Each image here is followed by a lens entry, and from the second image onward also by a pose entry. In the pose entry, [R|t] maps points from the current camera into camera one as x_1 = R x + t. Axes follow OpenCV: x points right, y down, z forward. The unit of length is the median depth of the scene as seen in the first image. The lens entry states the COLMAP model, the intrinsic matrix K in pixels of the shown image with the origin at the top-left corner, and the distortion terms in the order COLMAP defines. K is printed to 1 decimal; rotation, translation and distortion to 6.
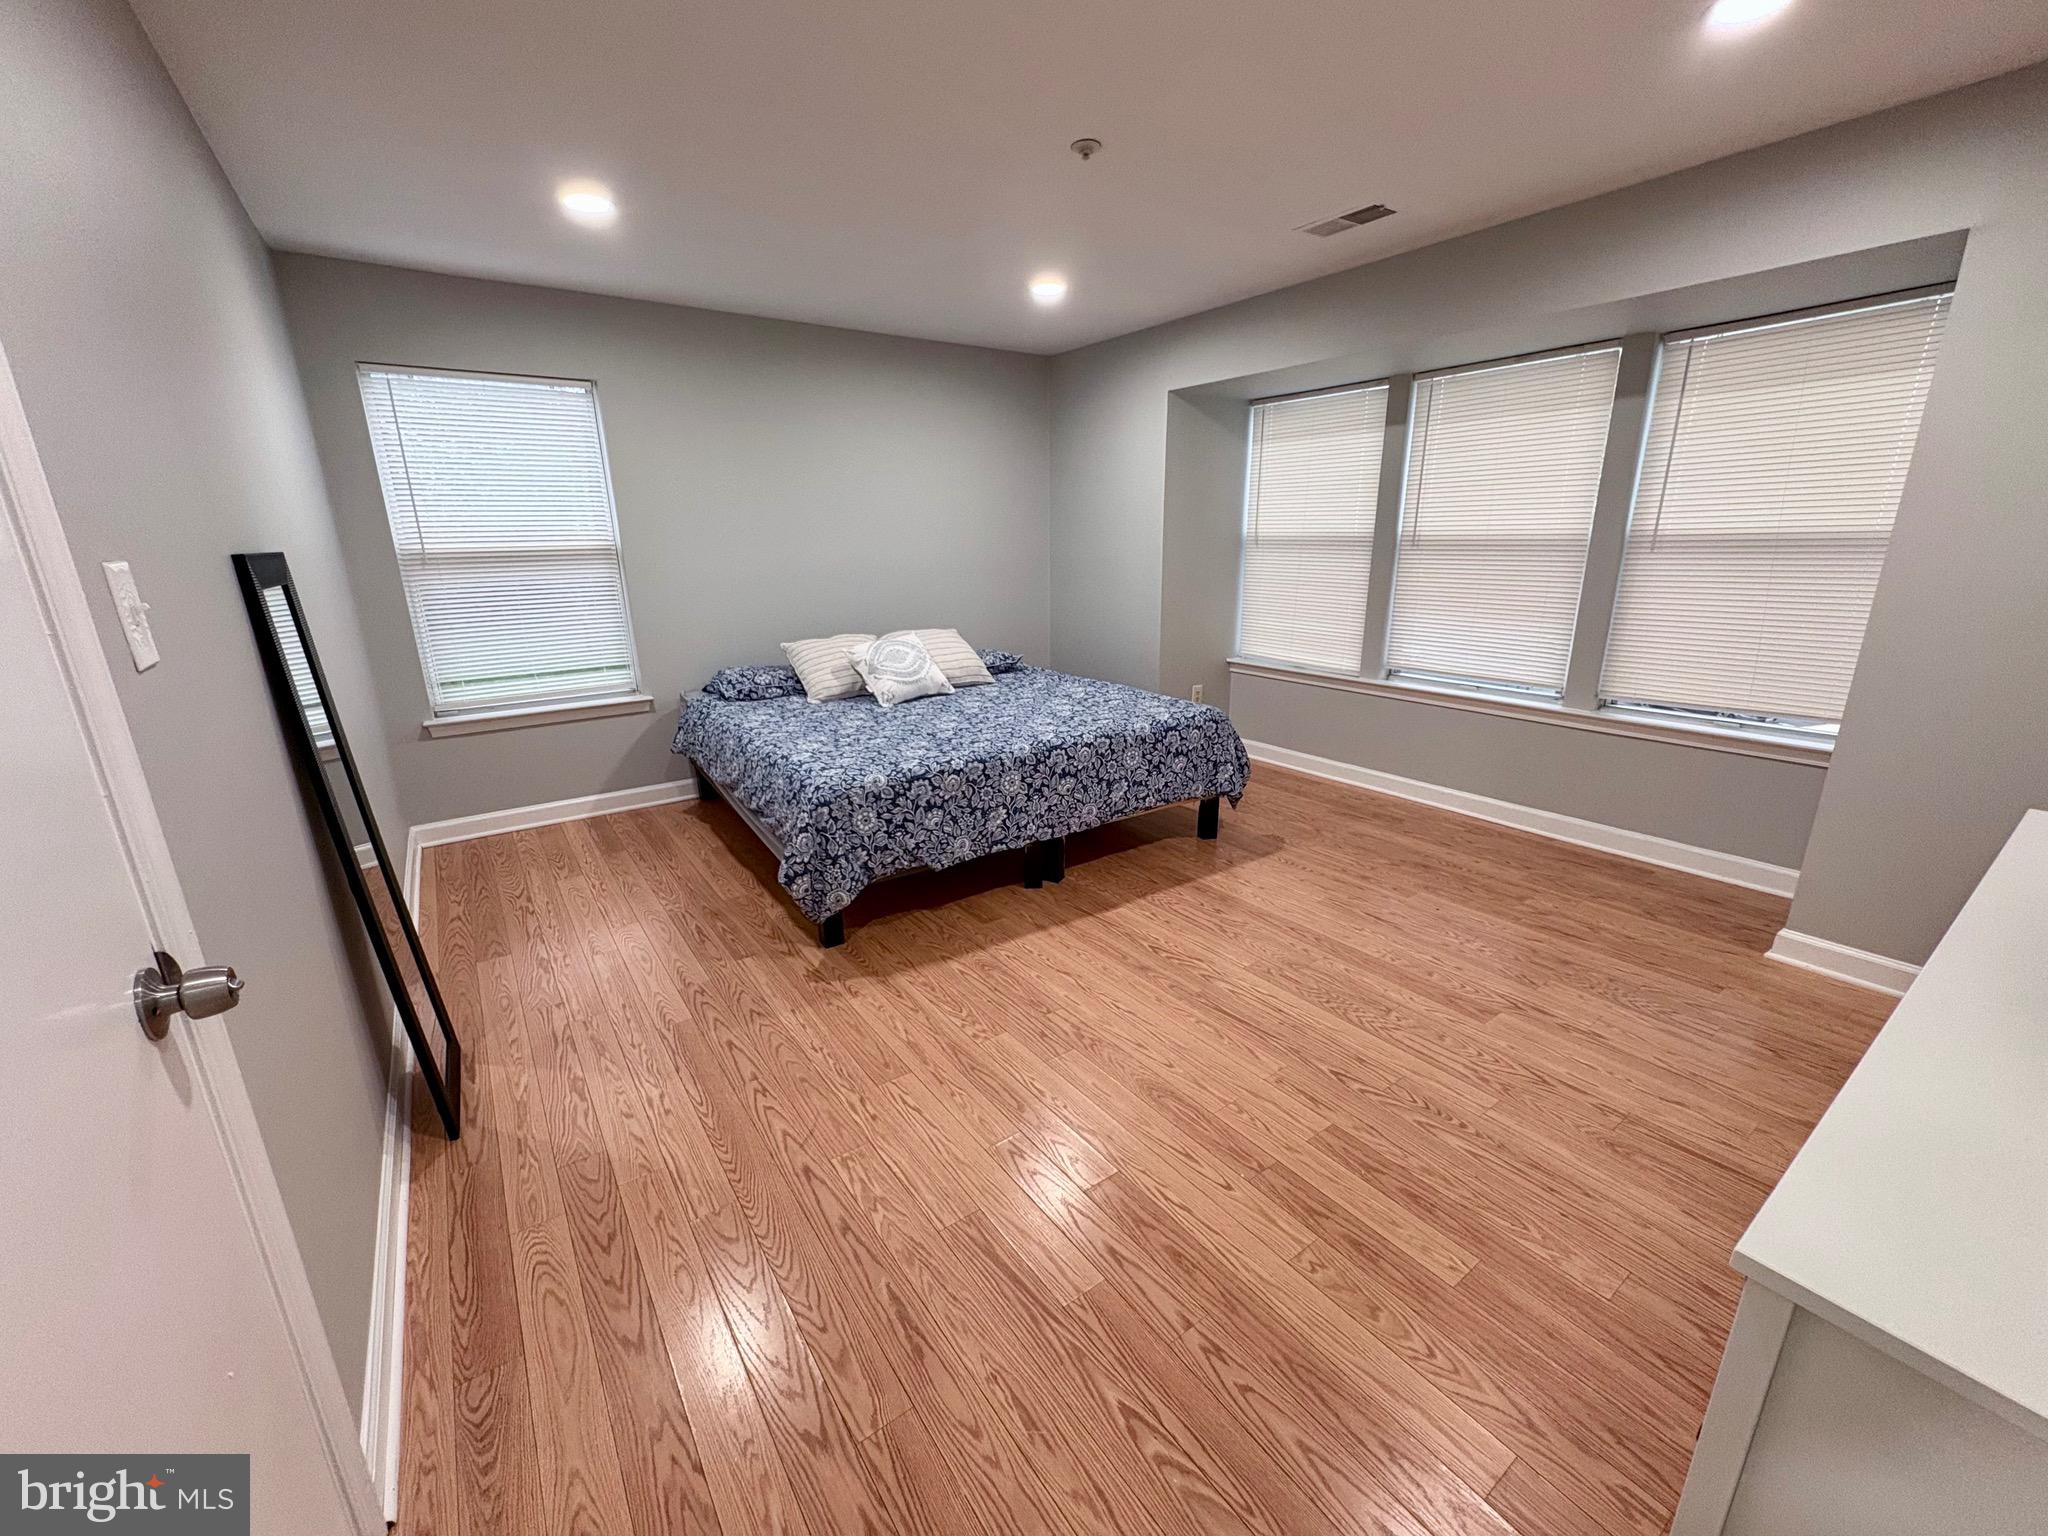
lens RADIAL K [[818.0, 0, 1024.1], [0, 818.0, 772.7], [0, 0, 1]] dist [0.000655, 0.000204]
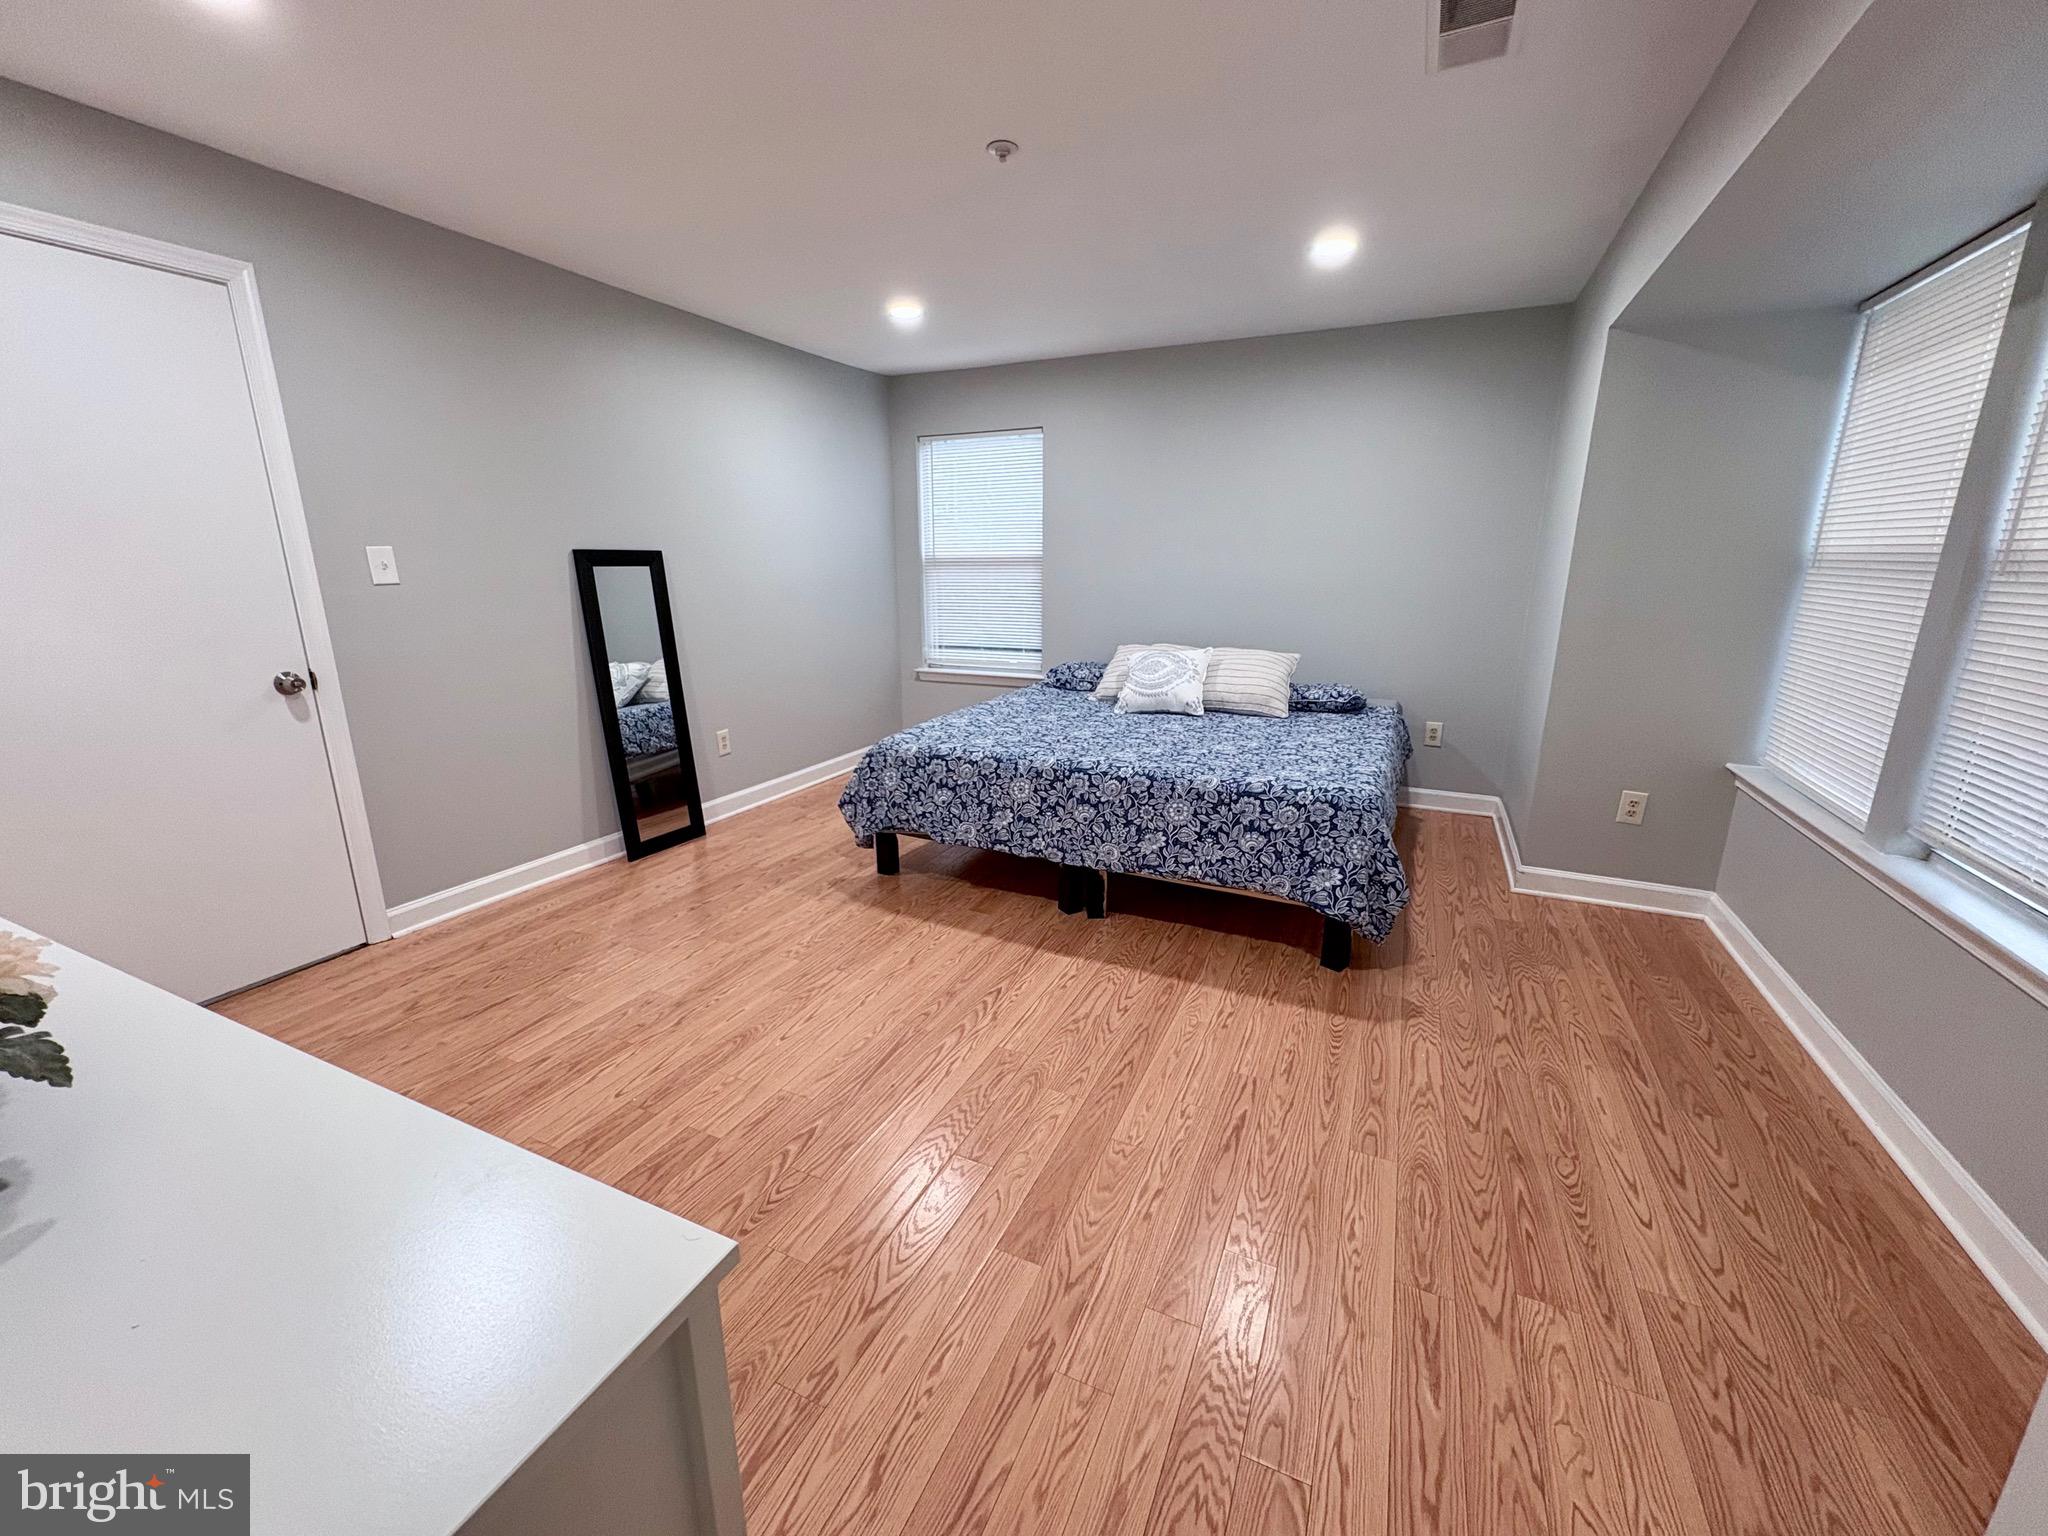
lens RADIAL K [[818.0, 0, 1023.5], [0, 818.0, 764.8], [0, 0, 1]] dist [0.000655, 0.000204]
pose [[0.499057, 0.226262, -0.836509, 0.770889], [-0.251201, 0.961636, 0.110241, -0.121237], [0.829361, 0.155116, 0.536749, 0.427254]]
